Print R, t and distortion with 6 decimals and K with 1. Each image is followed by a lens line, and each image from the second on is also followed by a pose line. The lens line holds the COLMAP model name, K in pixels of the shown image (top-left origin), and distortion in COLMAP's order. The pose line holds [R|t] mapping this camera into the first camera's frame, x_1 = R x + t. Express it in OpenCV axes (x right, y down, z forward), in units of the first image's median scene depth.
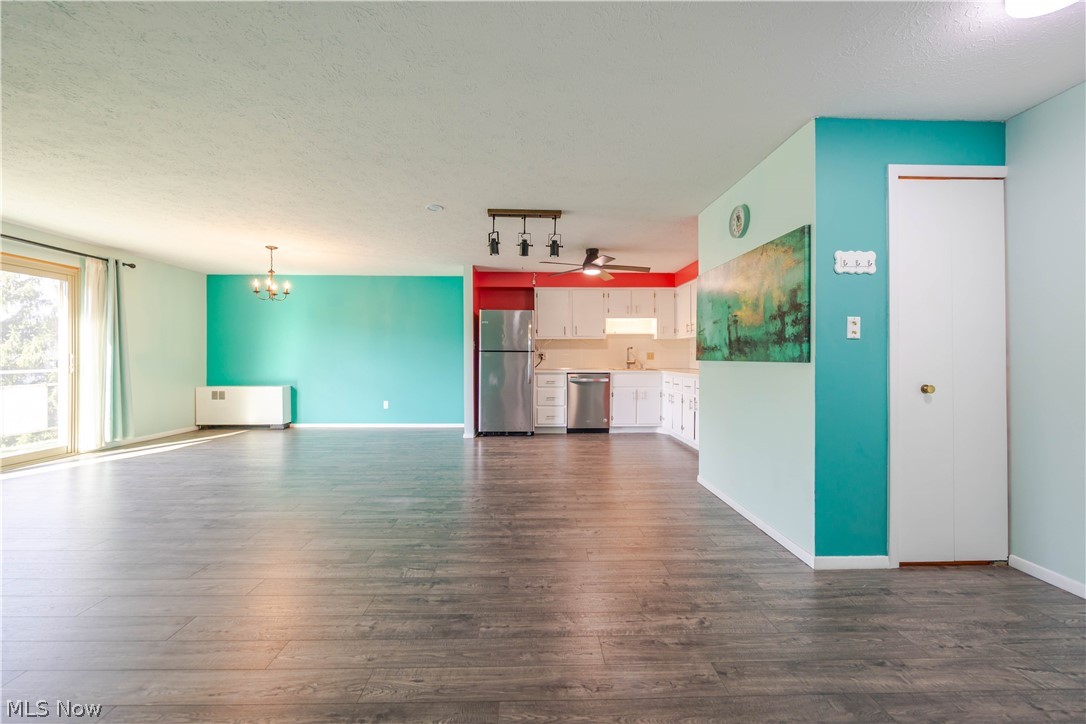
lens RADIAL K [[436.3, 0, 540.7], [0, 436.3, 359.7], [0, 0, 1]] dist [0.000892, 0.000055]
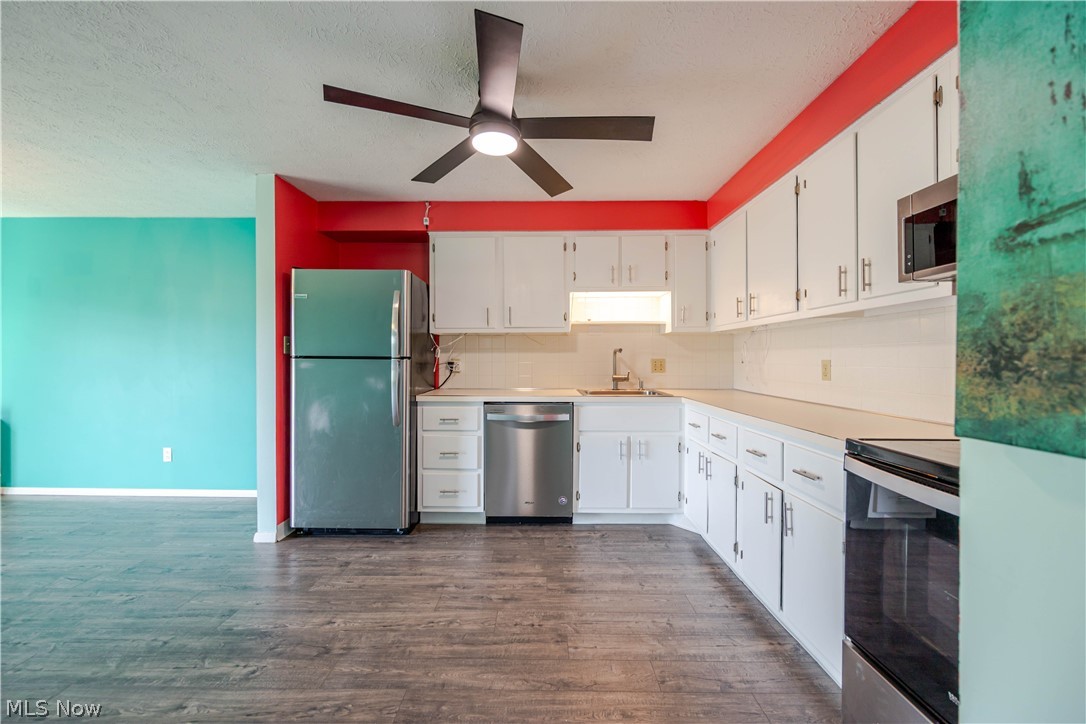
lens RADIAL K [[424.8, 0, 538.4], [0, 424.8, 358.2], [0, 0, 1]] dist [-0.001250, 0.000026]
pose [[0.999314, 0.000568, -0.037033, 0.251975], [-0.000887, 0.999963, -0.008605, -0.025663], [0.037026, 0.008632, 0.999277, 0.967134]]
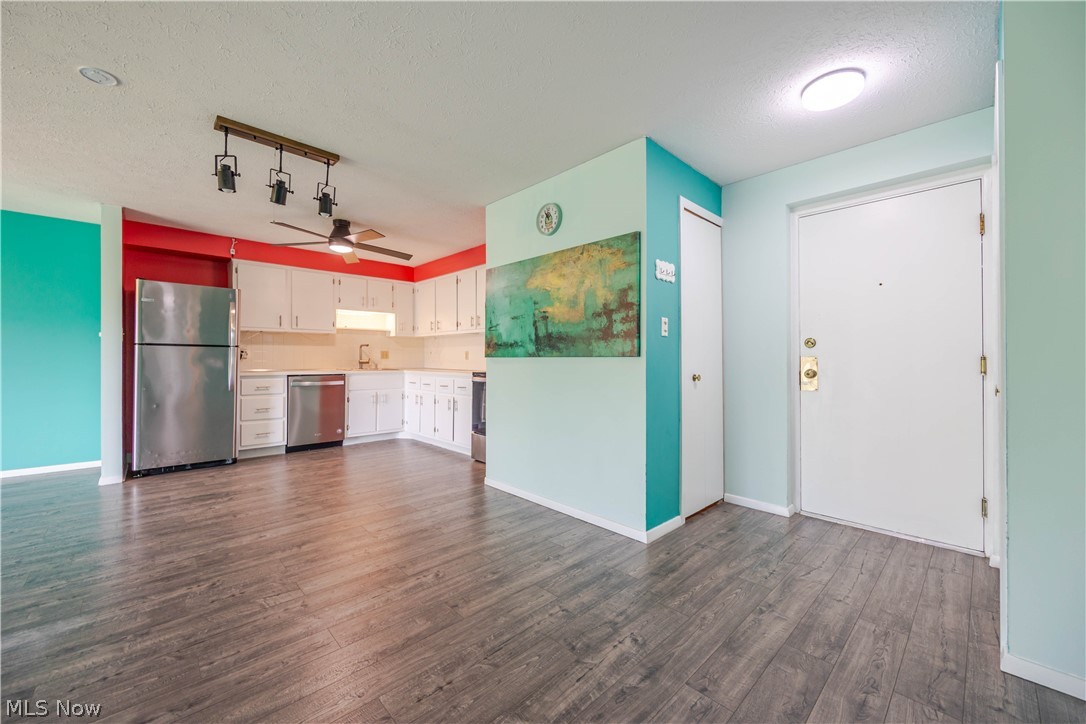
lens RADIAL K [[424.8, 0, 538.4], [0, 424.8, 358.2], [0, 0, 1]] dist [-0.001250, 0.000026]
pose [[0.745292, 0.003910, 0.666727, -0.200232], [0.002146, 0.999964, -0.008263, 0.013053], [-0.666735, 0.007589, 0.745256, 0.256835]]
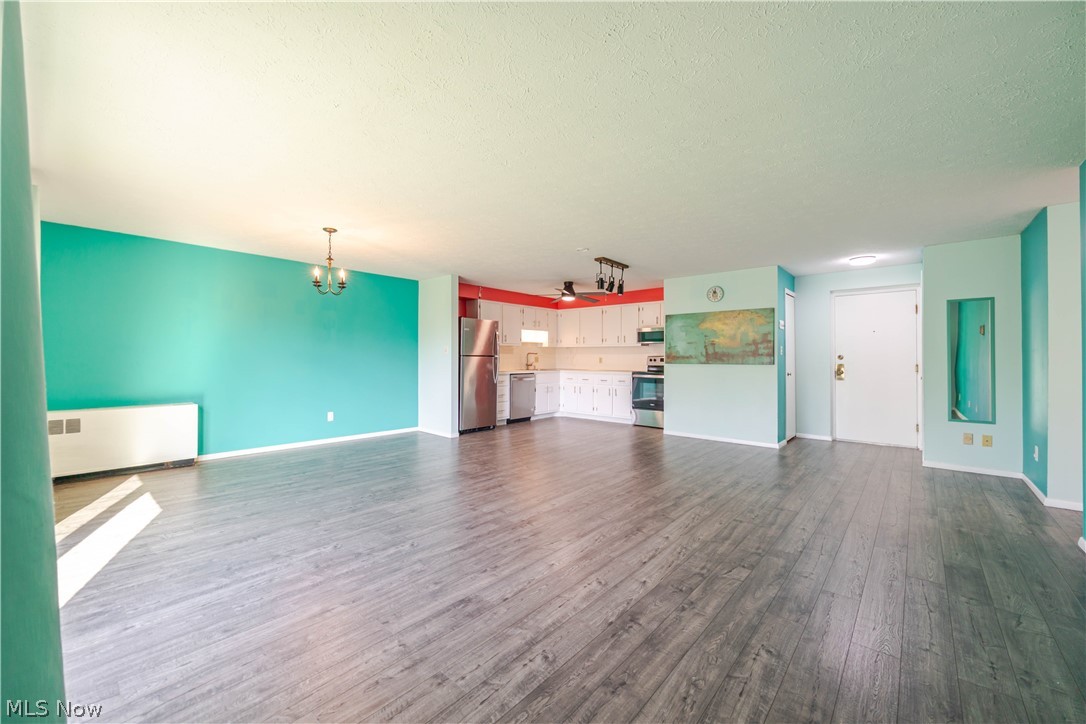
lens RADIAL K [[432.5, 0, 541.9], [0, 432.5, 354.7], [0, 0, 1]] dist [-0.000503, -0.000008]
pose [[0.675315, 0.006998, 0.737496, -1.394129], [0.001612, 0.999939, -0.010964, -0.017281], [-0.737528, 0.008593, 0.675262, 0.228310]]
